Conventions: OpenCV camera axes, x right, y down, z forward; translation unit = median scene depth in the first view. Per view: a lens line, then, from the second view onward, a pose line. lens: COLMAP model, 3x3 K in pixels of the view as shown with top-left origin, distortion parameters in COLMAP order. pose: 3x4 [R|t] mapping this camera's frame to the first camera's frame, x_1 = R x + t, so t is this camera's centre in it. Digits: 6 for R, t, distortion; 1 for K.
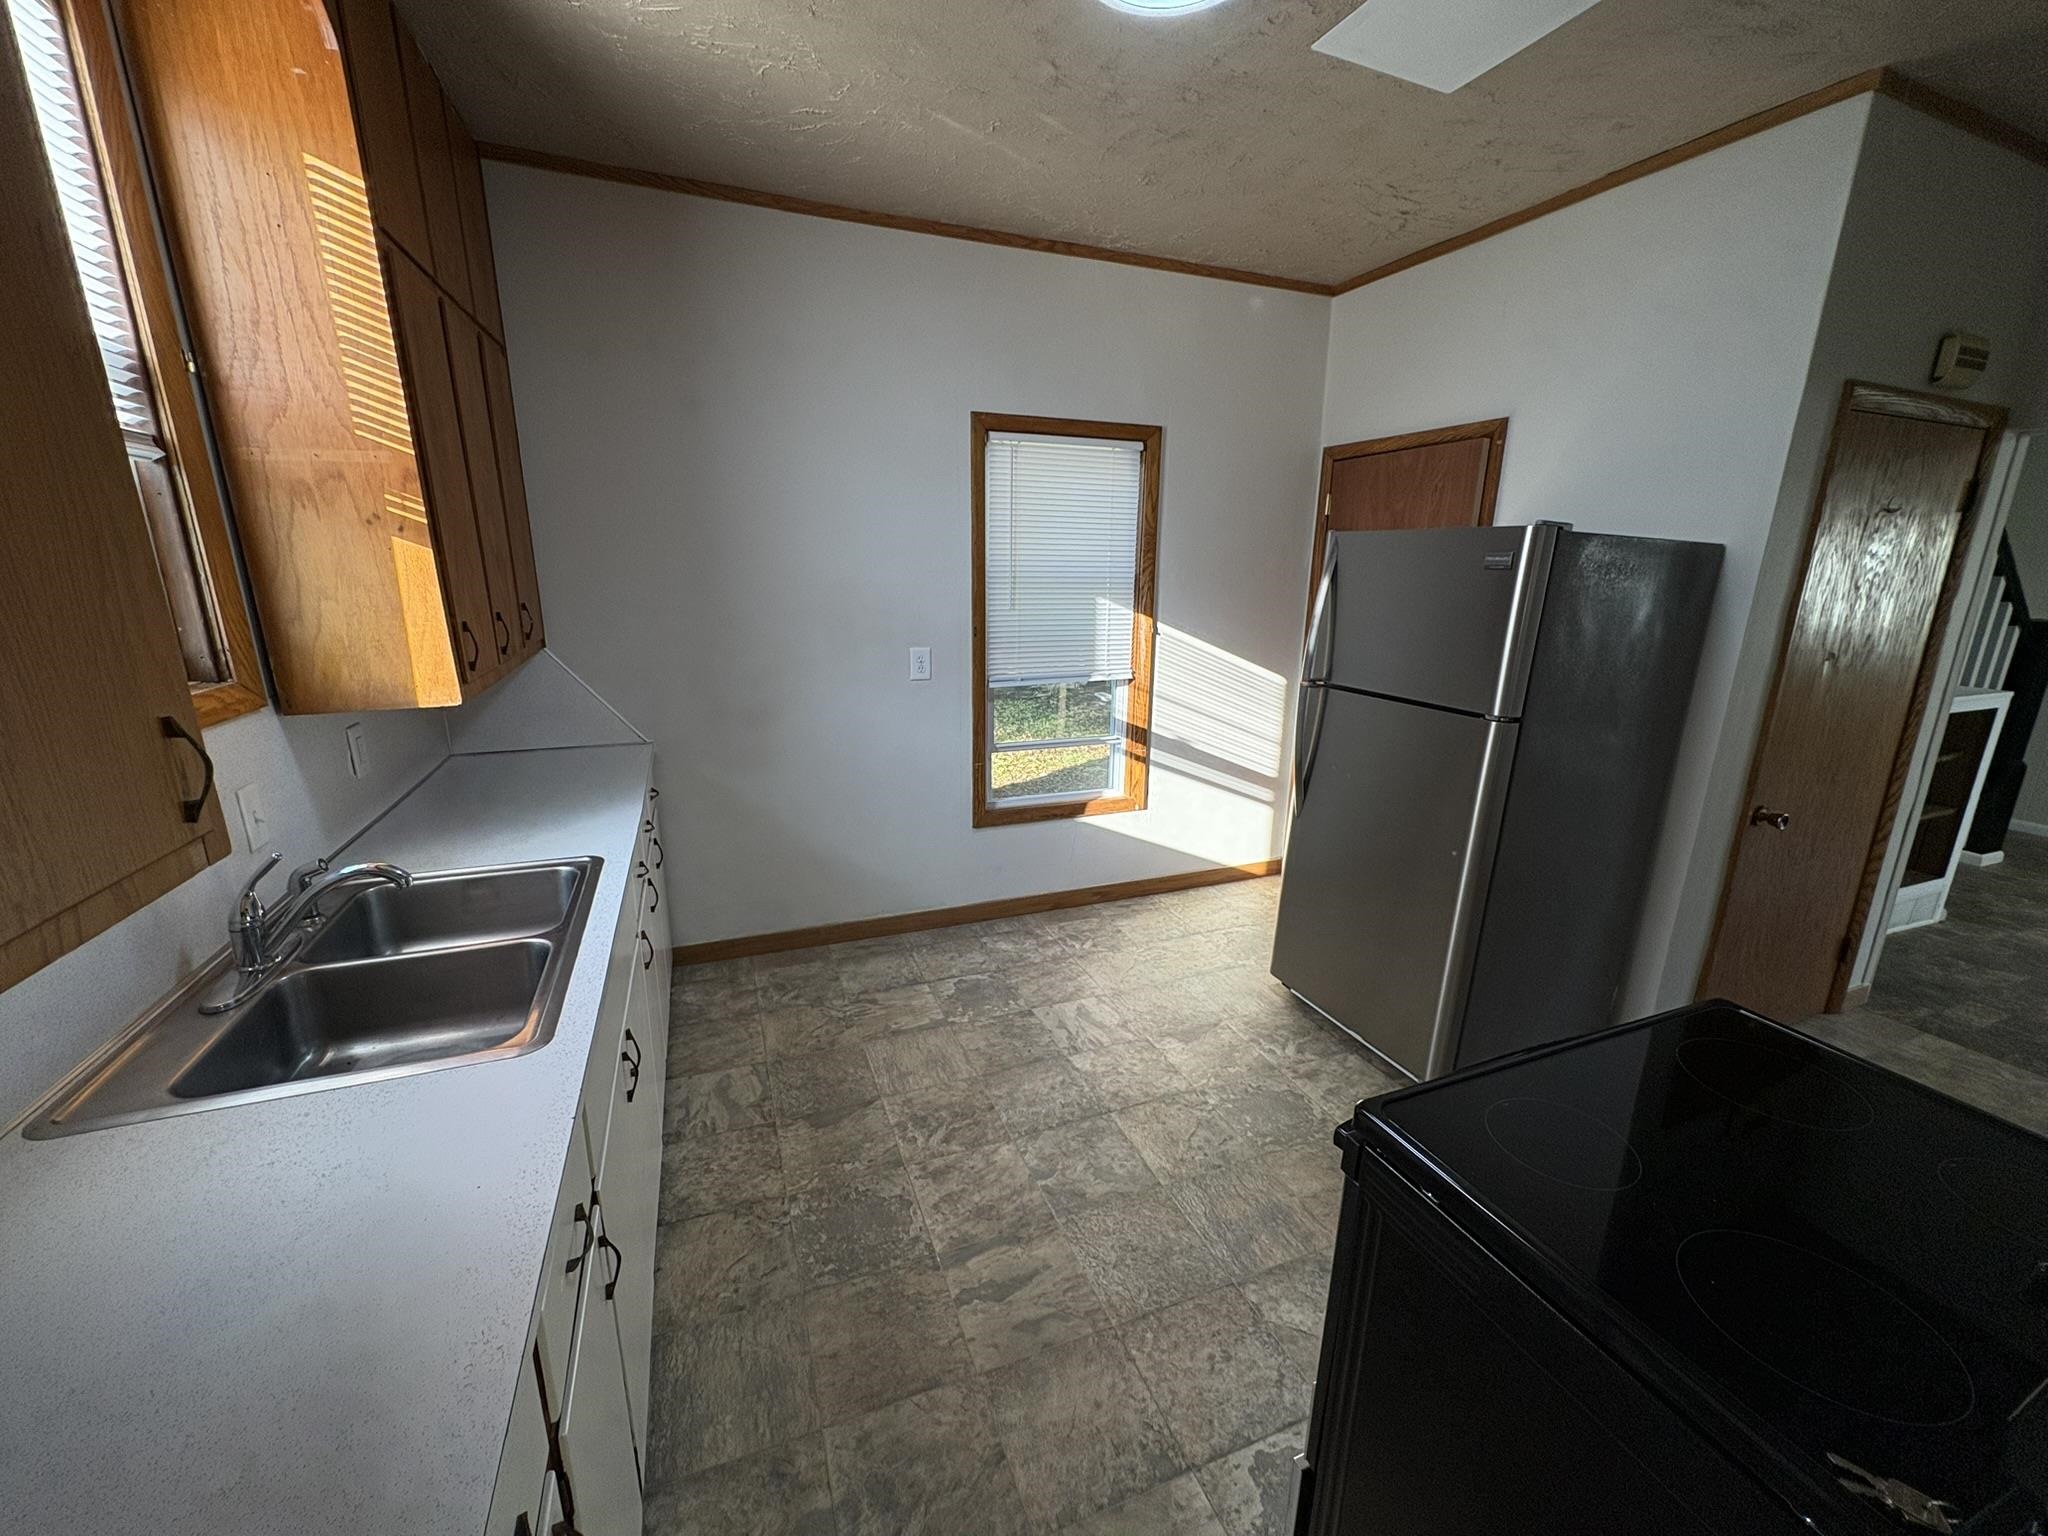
lens RADIAL K [[816.6, 0, 1025.4], [0, 816.6, 772.8], [0, 0, 1]] dist [-0.003383, -0.000196]
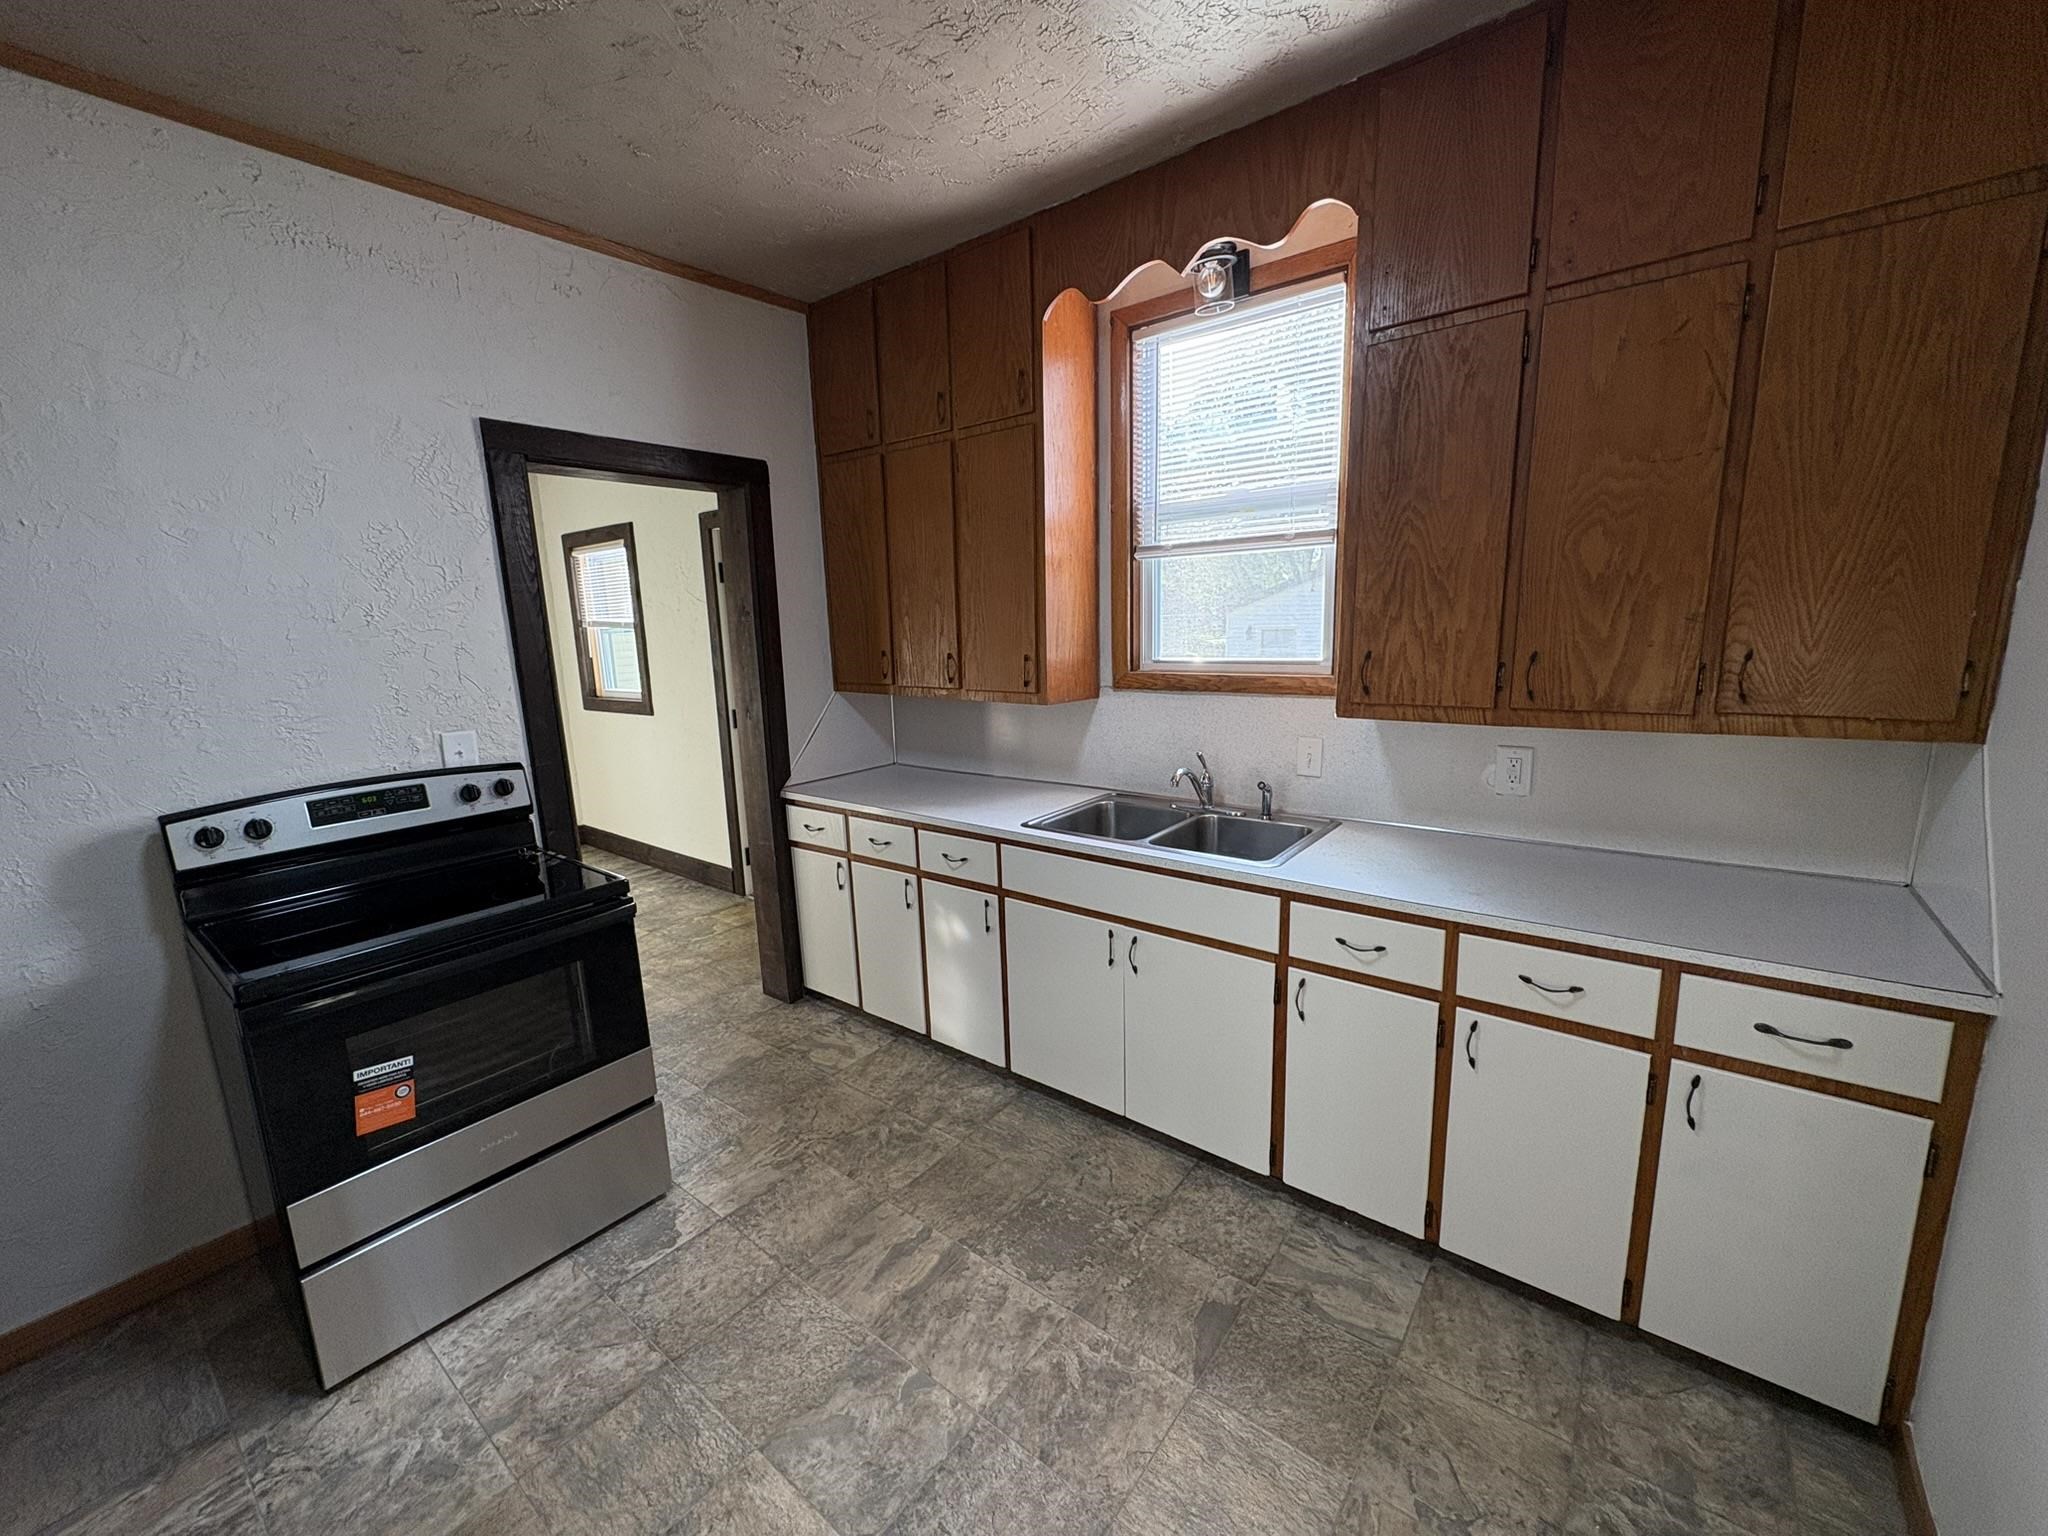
lens RADIAL K [[816.6, 0, 1024.2], [0, 816.6, 770.4], [0, 0, 1]] dist [-0.003383, -0.000196]
pose [[-0.866818, 0.107371, -0.486927, 0.260504], [-0.104694, 0.915581, 0.388266, -0.372998], [0.487510, 0.387534, -0.782401, 1.509568]]
